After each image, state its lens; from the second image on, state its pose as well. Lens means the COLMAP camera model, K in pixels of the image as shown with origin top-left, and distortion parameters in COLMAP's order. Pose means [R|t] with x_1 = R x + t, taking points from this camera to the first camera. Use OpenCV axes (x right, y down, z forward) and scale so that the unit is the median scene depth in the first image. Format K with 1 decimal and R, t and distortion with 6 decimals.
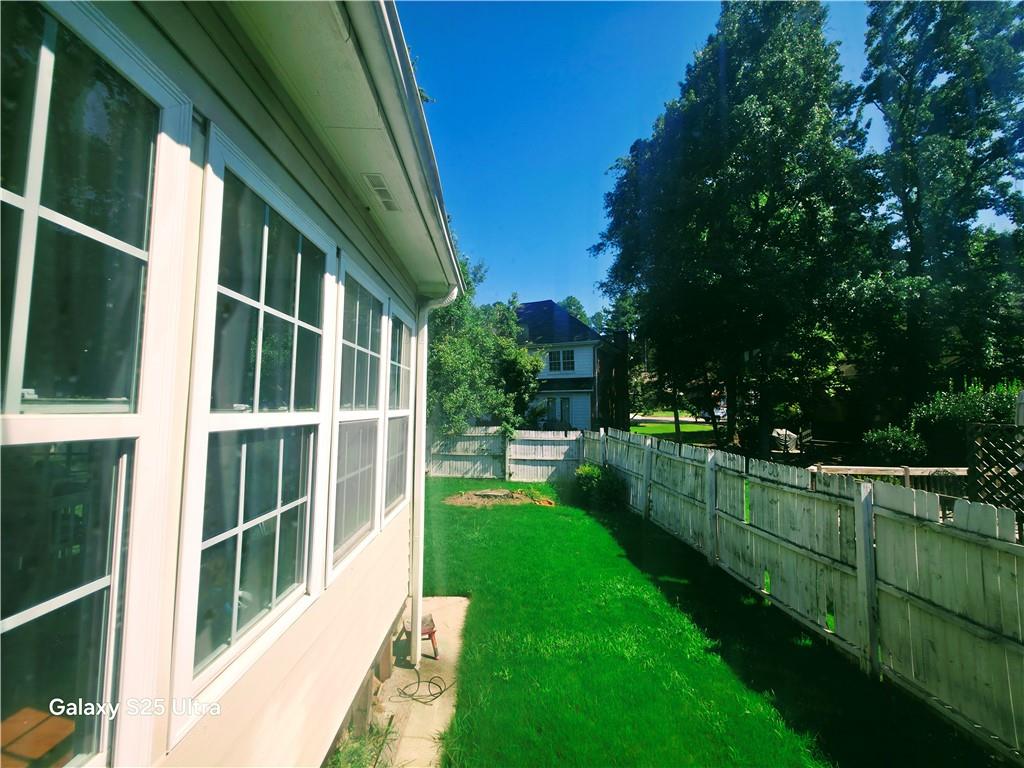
lens RADIAL K [[408.5, 0, 512.9], [0, 408.5, 382.7], [0, 0, 1]] dist [0.002987, 0.000006]
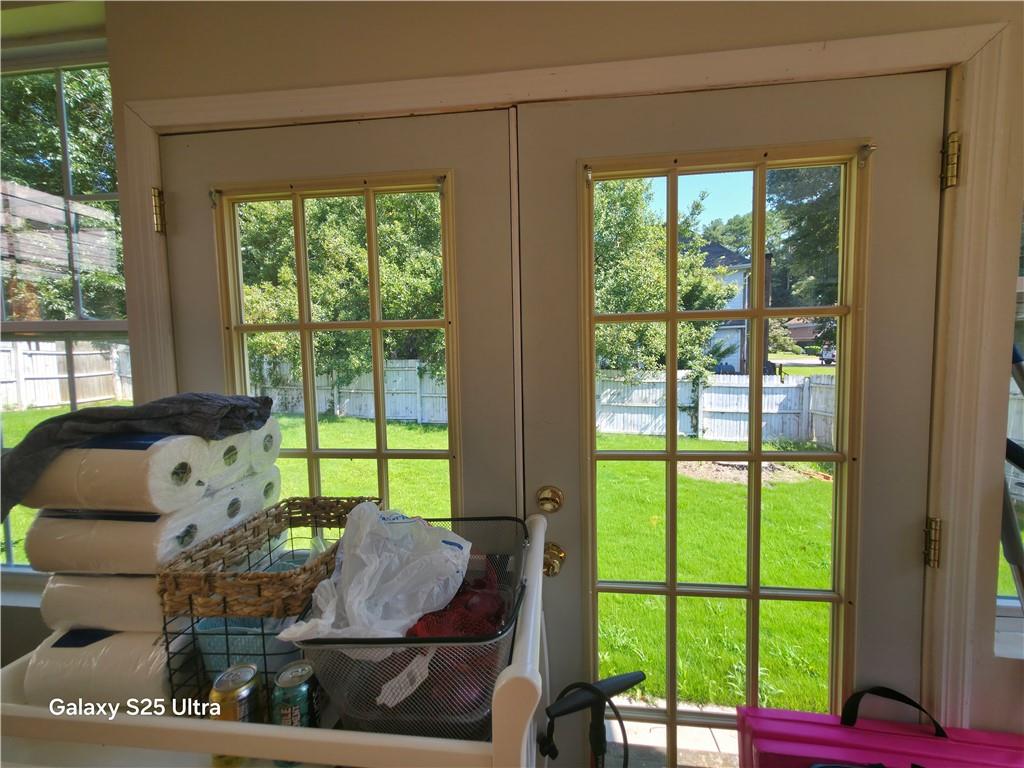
lens RADIAL K [[408.5, 0, 517.1], [0, 408.5, 380.4], [0, 0, 1]] dist [0.002987, 0.000006]
pose [[0.990557, -0.006287, -0.136960, -0.250392], [0.024424, 0.991061, 0.131154, 0.018320], [0.134912, -0.133261, 0.981856, 0.200066]]
